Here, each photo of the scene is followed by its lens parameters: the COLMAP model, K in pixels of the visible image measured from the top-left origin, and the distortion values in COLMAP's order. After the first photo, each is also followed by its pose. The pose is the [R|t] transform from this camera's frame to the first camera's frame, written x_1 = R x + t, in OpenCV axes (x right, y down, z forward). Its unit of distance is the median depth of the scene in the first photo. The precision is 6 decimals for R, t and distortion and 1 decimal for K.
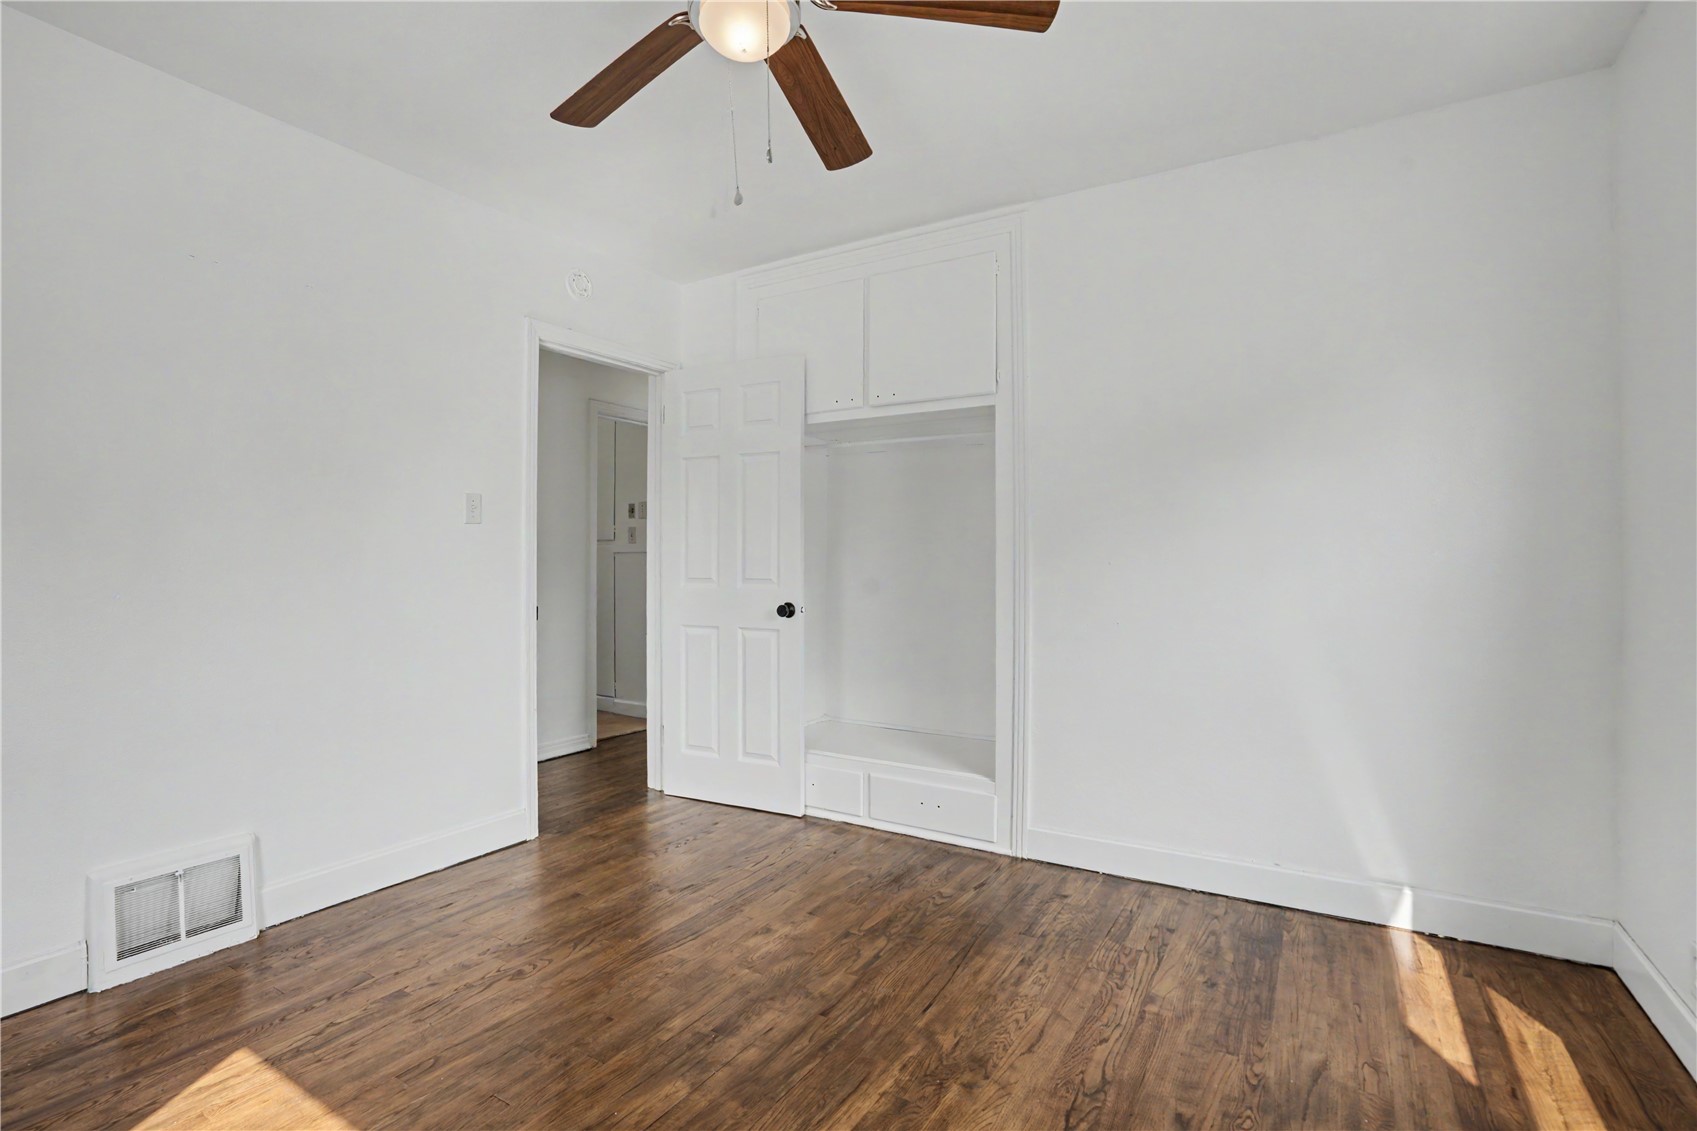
lens RADIAL K [[789.4, 0, 848.2], [0, 789.4, 567.6], [0, 0, 1]] dist [-0.069676, 0.024200]
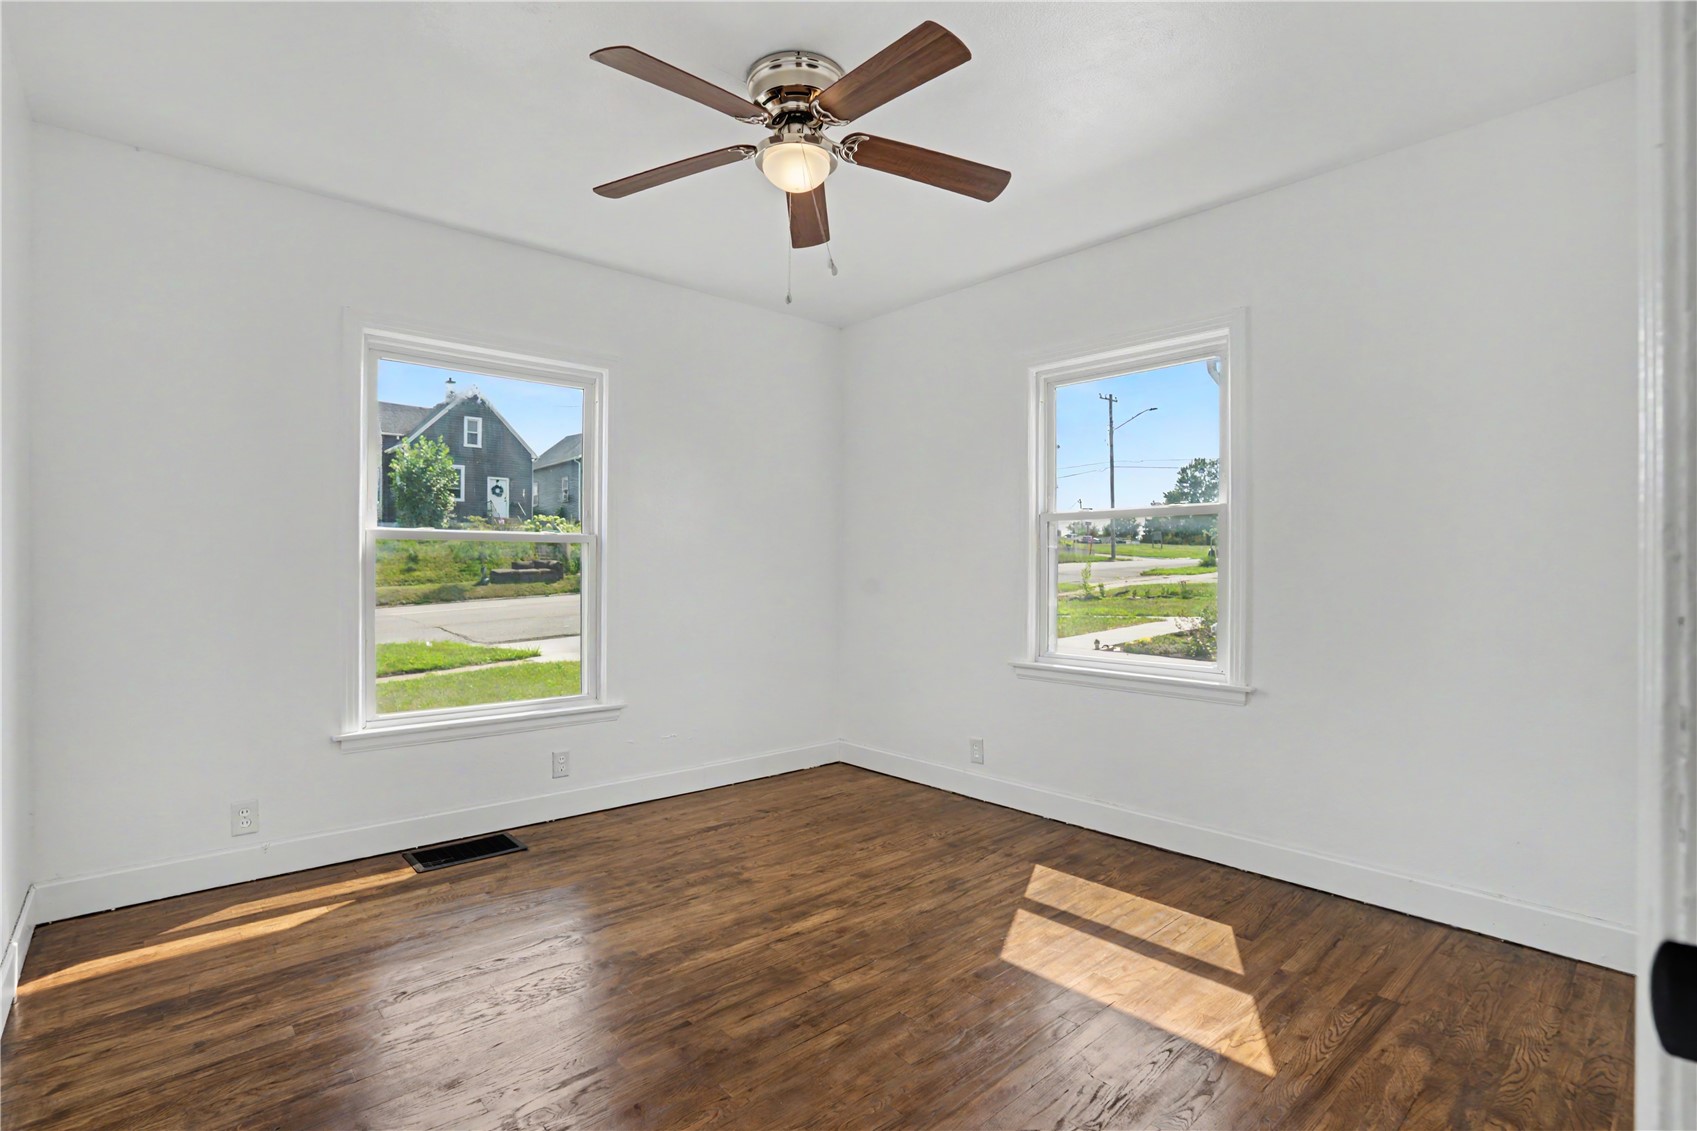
lens RADIAL K [[789.4, 0, 848.2], [0, 789.4, 567.6], [0, 0, 1]] dist [-0.069676, 0.024200]
pose [[-0.959660, -0.004542, 0.281128, -0.536890], [-0.003964, 0.999989, 0.002624, -0.011441], [-0.281137, 0.001404, -0.959667, 2.011792]]
